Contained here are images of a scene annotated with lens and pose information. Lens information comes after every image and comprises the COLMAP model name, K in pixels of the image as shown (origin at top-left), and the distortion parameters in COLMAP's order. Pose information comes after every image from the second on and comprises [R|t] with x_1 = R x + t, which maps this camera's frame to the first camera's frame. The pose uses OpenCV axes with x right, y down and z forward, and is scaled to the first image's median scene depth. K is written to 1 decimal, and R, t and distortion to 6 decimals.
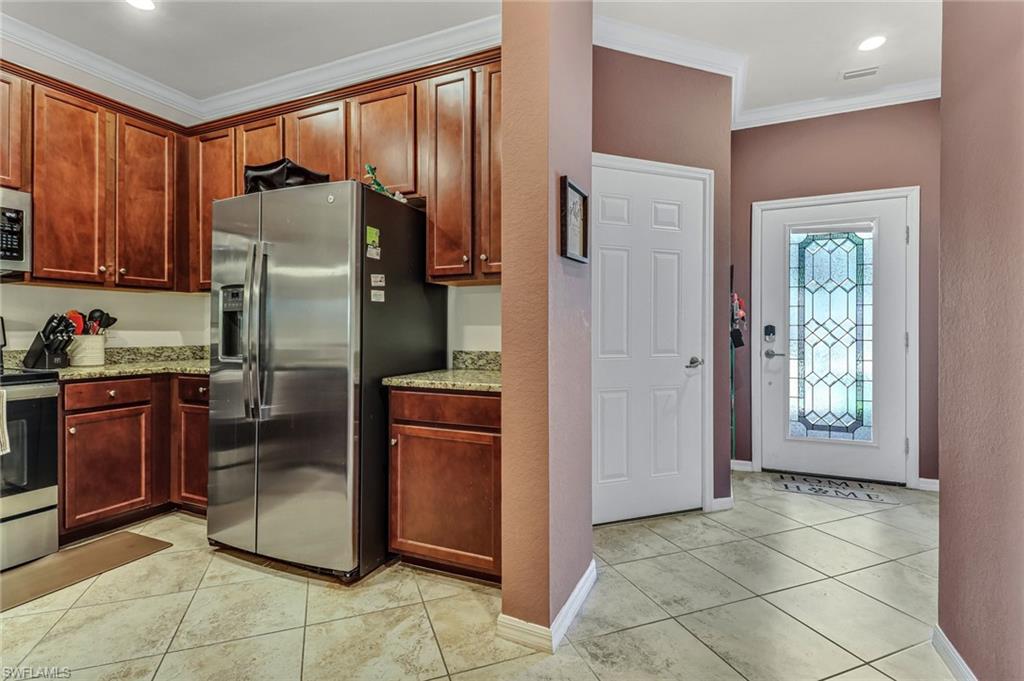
lens RADIAL K [[488.6, 0, 524.9], [0, 488.6, 329.8], [0, 0, 1]] dist [0.047824, -0.042082]
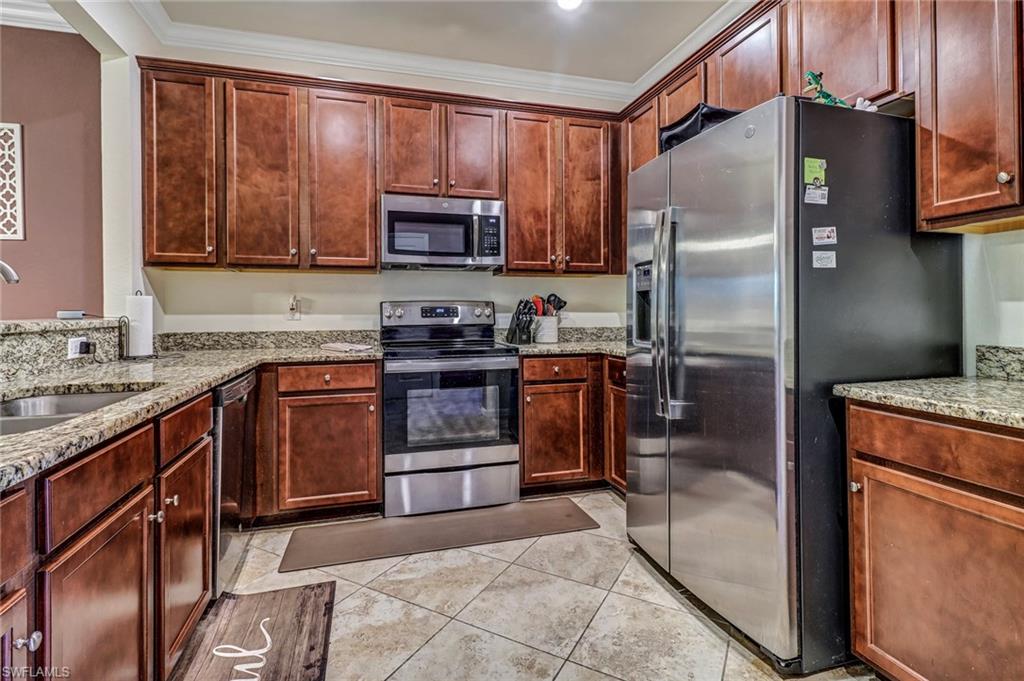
lens RADIAL K [[503.2, 0, 501.9], [0, 503.2, 306.7], [0, 0, 1]] dist [0.036686, -0.029023]
pose [[0.628824, -0.011961, -0.777455, -0.033795], [0.006110, 0.999927, -0.010442, -0.000285], [0.777524, 0.001816, 0.628851, 0.193812]]
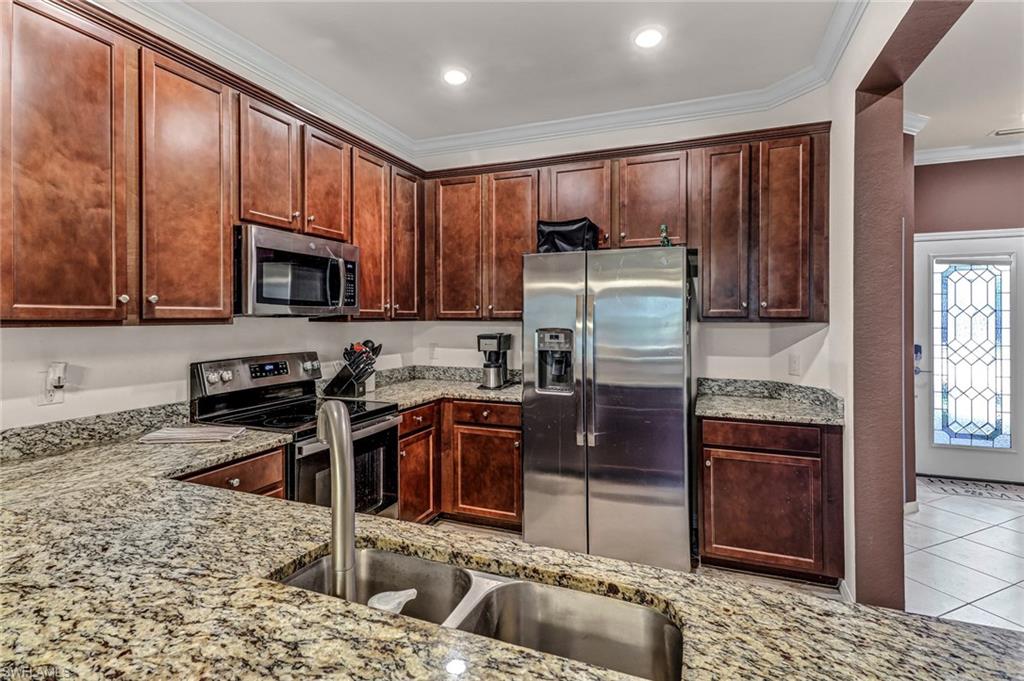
lens RADIAL K [[510.2, 0, 517.9], [0, 510.2, 317.4], [0, 0, 1]] dist [0.003814, 0.000431]
pose [[0.999237, -0.001108, 0.039051, -0.644775], [0.001002, 0.999996, 0.002724, -0.107604], [-0.039054, -0.002683, 0.999234, -0.181037]]
